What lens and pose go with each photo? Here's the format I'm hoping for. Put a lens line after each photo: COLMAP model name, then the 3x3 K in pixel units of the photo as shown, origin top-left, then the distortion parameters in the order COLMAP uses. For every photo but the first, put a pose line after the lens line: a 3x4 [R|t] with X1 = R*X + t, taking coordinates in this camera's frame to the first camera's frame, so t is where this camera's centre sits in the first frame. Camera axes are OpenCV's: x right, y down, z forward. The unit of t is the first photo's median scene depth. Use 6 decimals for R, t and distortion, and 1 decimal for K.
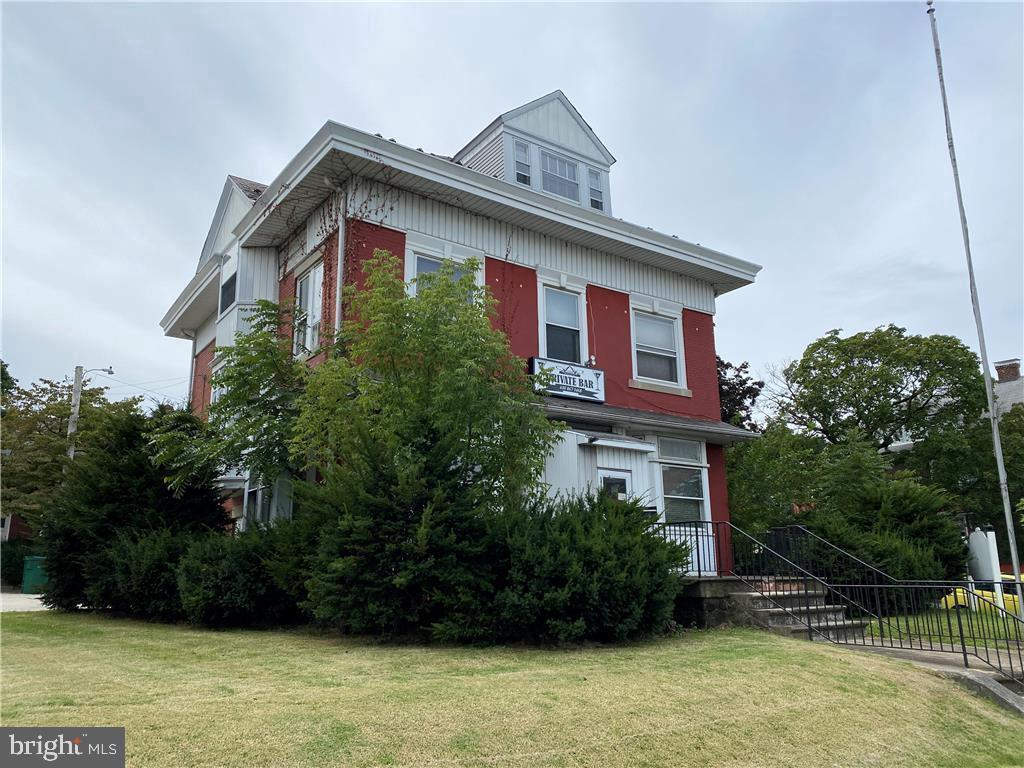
lens RADIAL K [[780.1, 0, 514.1], [0, 780.1, 384.6], [0, 0, 1]] dist [0.020332, -0.017678]
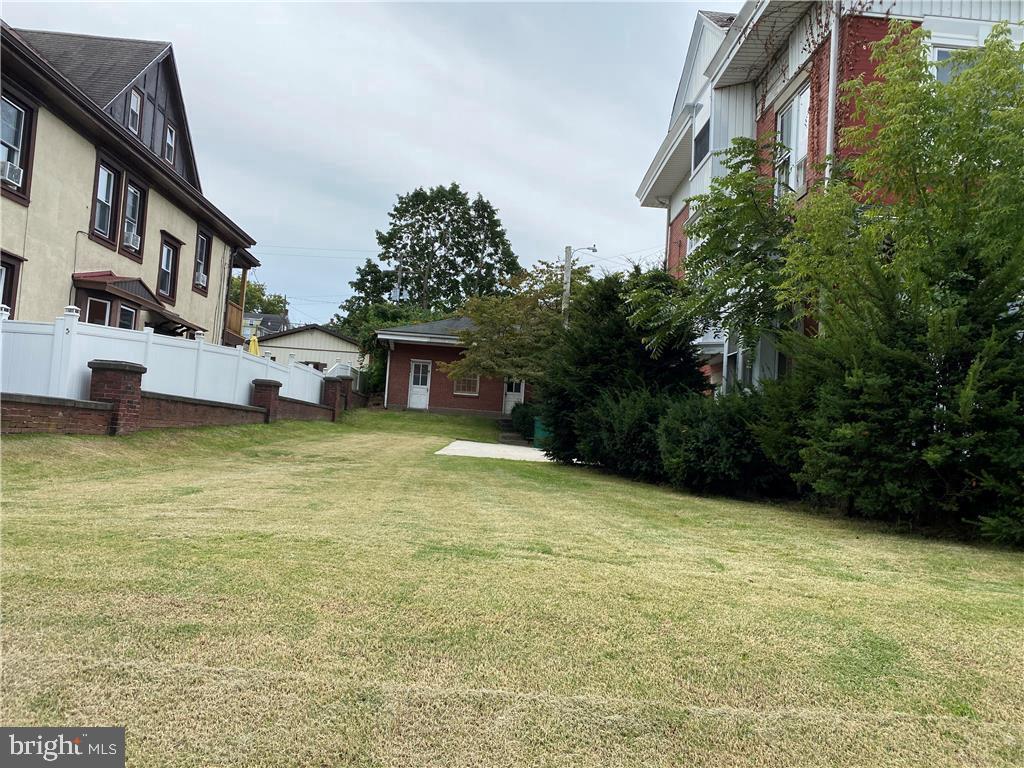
lens RADIAL K [[780.1, 0, 507.4], [0, 780.1, 386.6], [0, 0, 1]] dist [0.020332, -0.017678]
pose [[0.828274, 0.026622, -0.559690, -0.048920], [0.059737, 0.988982, 0.135446, 0.043133], [0.557130, -0.145621, 0.817558, 0.123451]]
